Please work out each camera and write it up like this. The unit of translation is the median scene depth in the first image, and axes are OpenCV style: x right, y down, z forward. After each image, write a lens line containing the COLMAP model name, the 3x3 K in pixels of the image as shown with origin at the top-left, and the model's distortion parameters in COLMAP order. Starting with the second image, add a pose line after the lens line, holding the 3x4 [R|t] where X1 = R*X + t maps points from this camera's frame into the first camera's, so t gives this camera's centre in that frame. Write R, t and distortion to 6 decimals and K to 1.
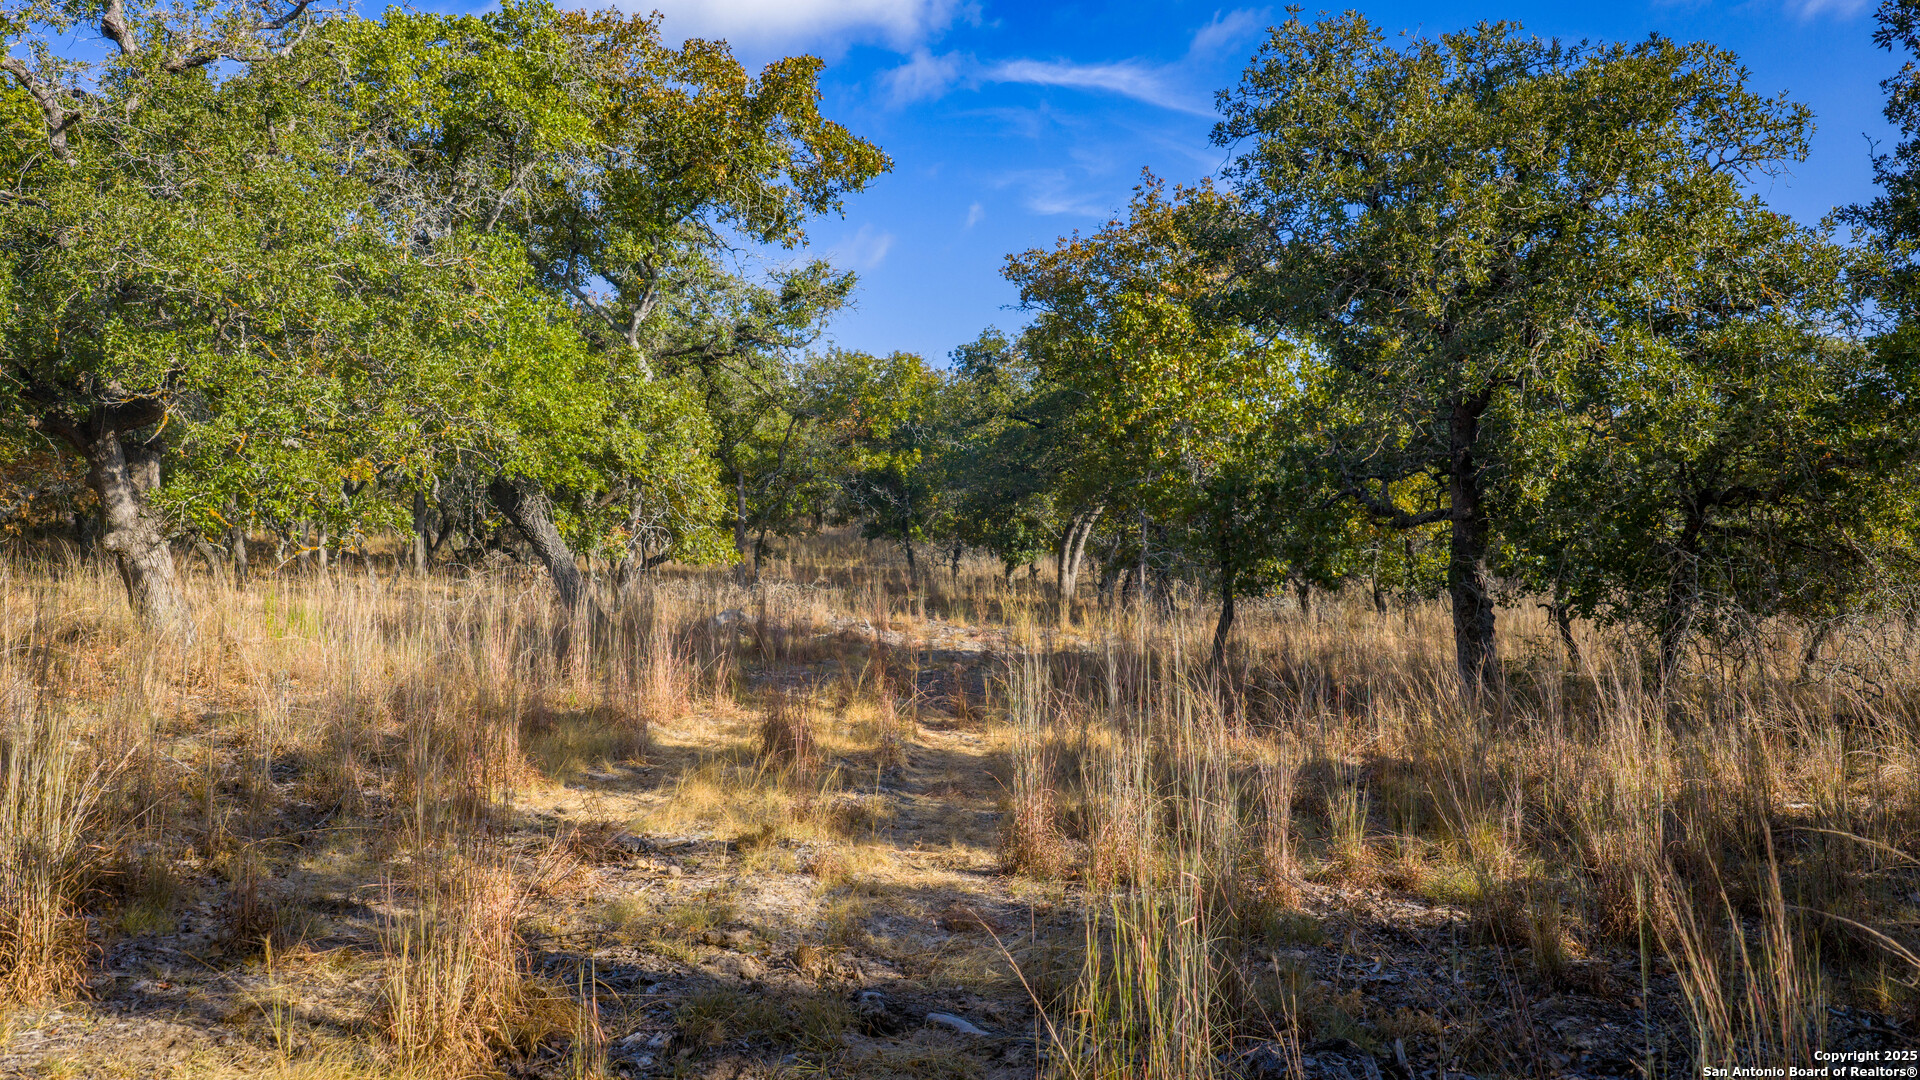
lens RADIAL K [[1564.8, 0, 959.5], [0, 1564.8, 540.3], [0, 0, 1]] dist [-0.013239, -0.018415]
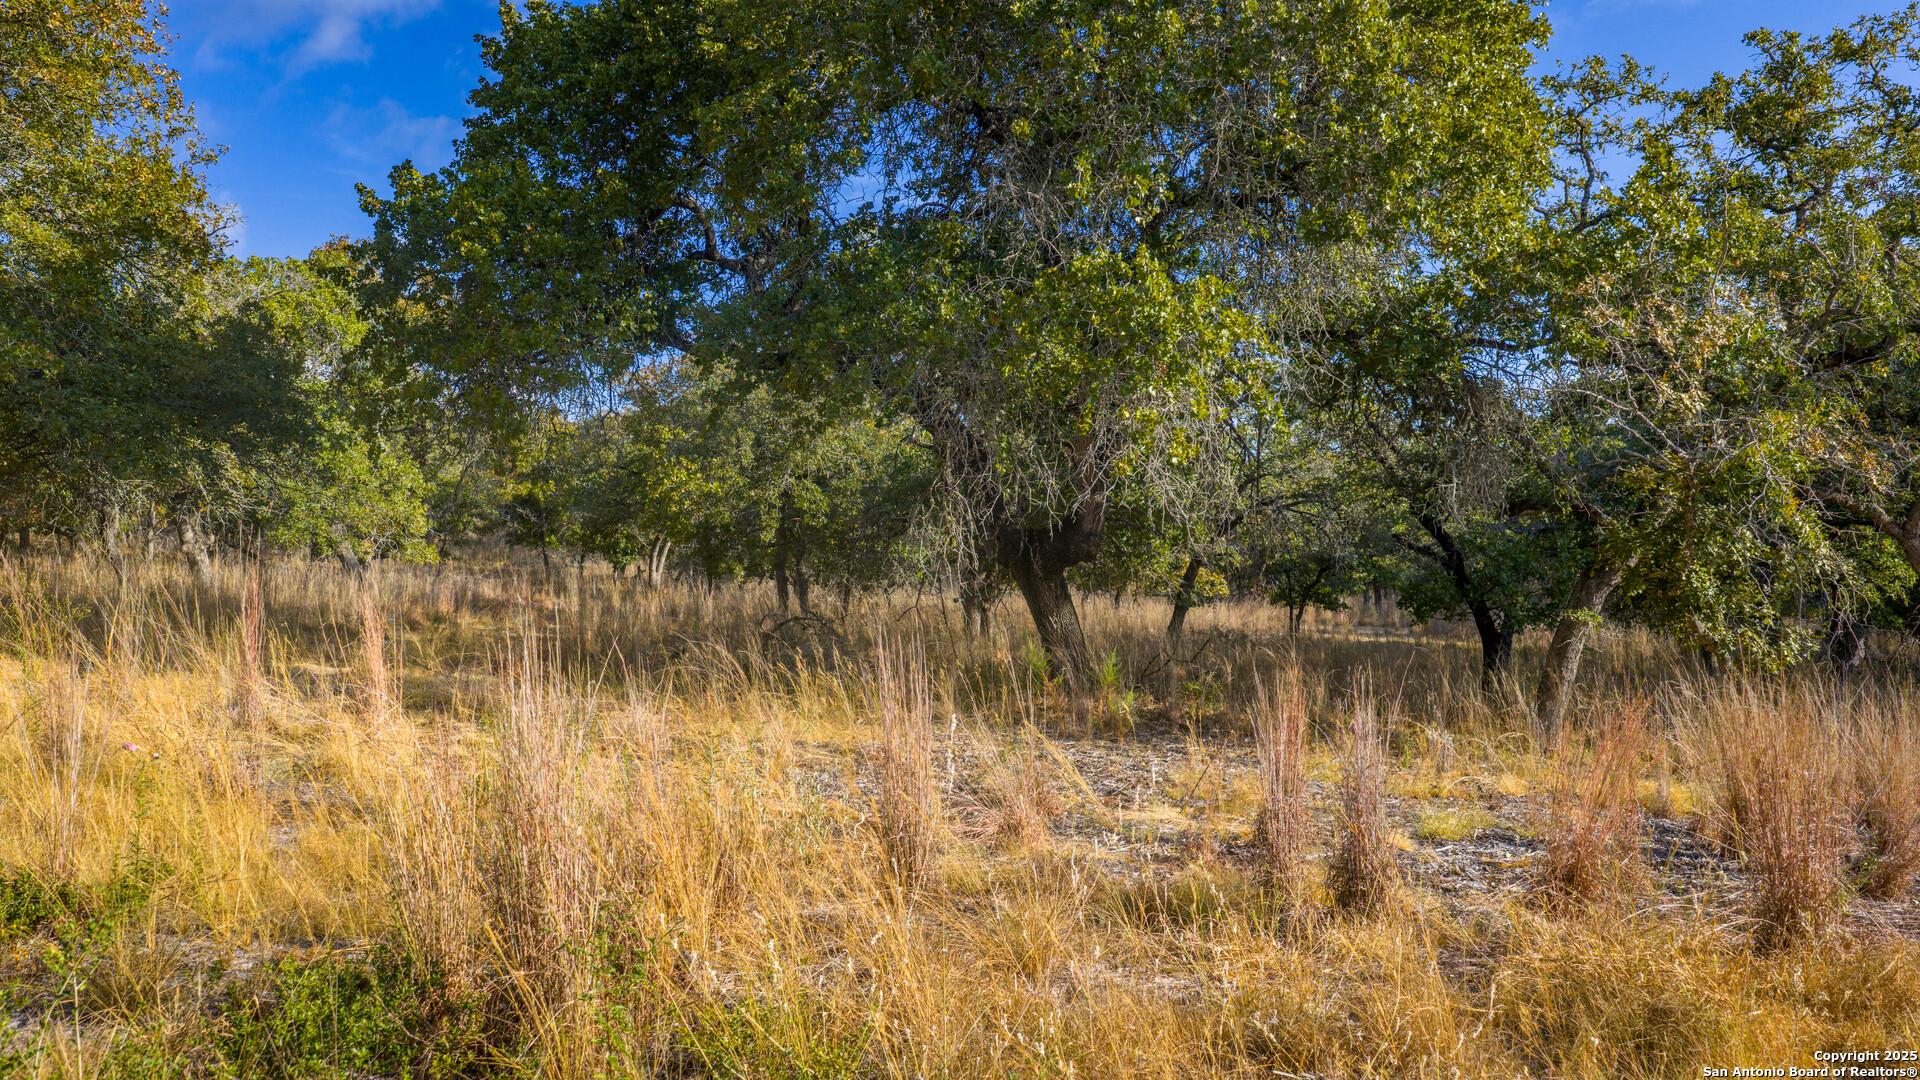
lens RADIAL K [[1564.8, 0, 965.1], [0, 1564.8, 546.9], [0, 0, 1]] dist [-0.013239, -0.018415]
pose [[0.973697, 0.008609, 0.227682, 0.015155], [-0.008660, 0.999962, -0.000776, -0.003361], [-0.227680, -0.001216, 0.973735, -0.439221]]
